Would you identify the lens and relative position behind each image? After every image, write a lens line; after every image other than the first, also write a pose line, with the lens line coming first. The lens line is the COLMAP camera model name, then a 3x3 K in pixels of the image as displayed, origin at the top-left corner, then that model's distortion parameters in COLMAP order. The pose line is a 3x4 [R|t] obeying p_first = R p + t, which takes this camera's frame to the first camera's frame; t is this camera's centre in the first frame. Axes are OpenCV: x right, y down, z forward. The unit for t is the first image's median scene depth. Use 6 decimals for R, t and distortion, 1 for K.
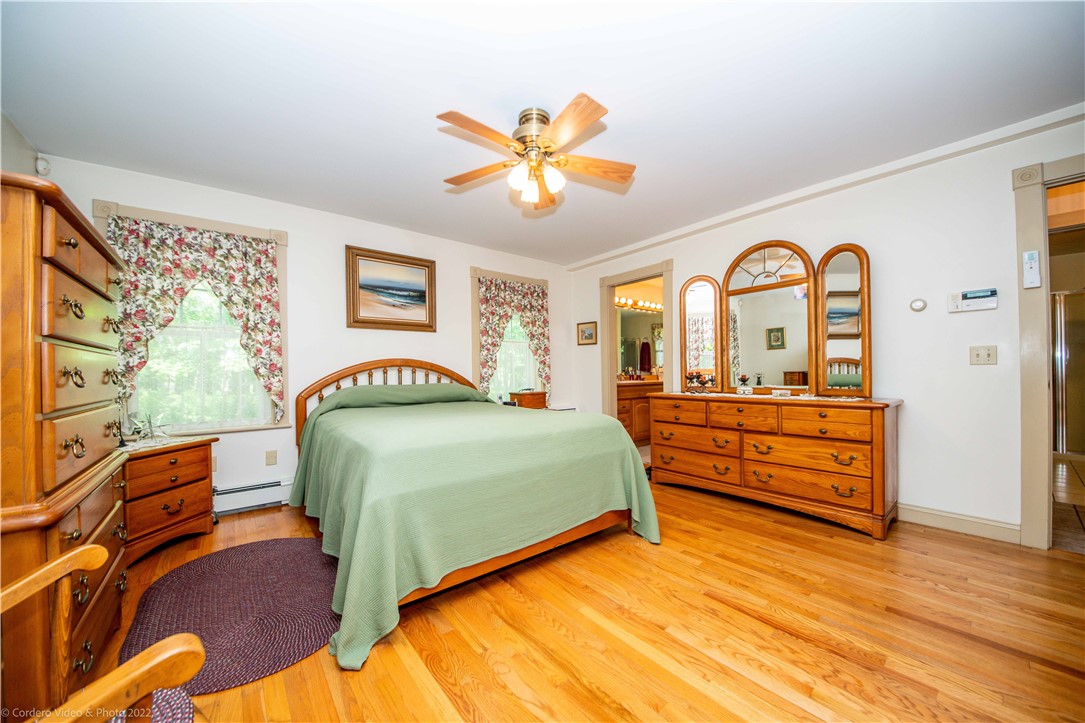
lens RADIAL K [[387.3, 0, 544.6], [0, 387.3, 364.1], [0, 0, 1]] dist [-0.004104, -0.006439]
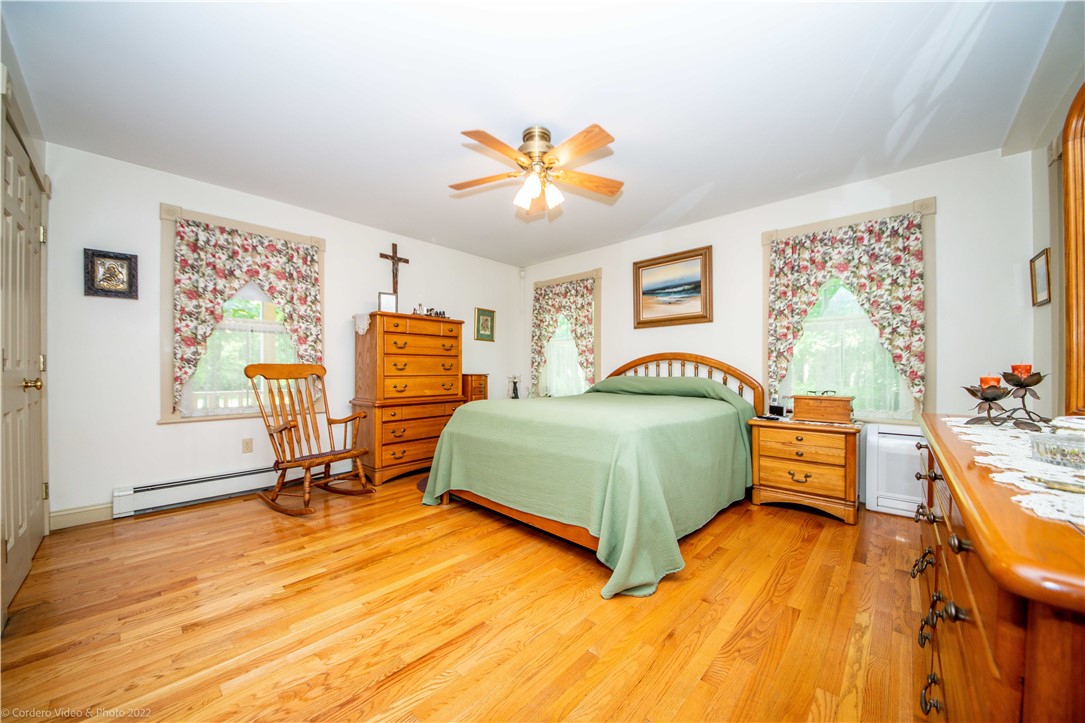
lens RADIAL K [[387.3, 0, 544.7], [0, 387.3, 368.7], [0, 0, 1]] dist [-0.004104, -0.006439]
pose [[0.139948, 0.006590, -0.990137, 0.670086], [0.021895, 0.999713, 0.009748, 0.013462], [0.989917, -0.023043, 0.139763, 0.538806]]
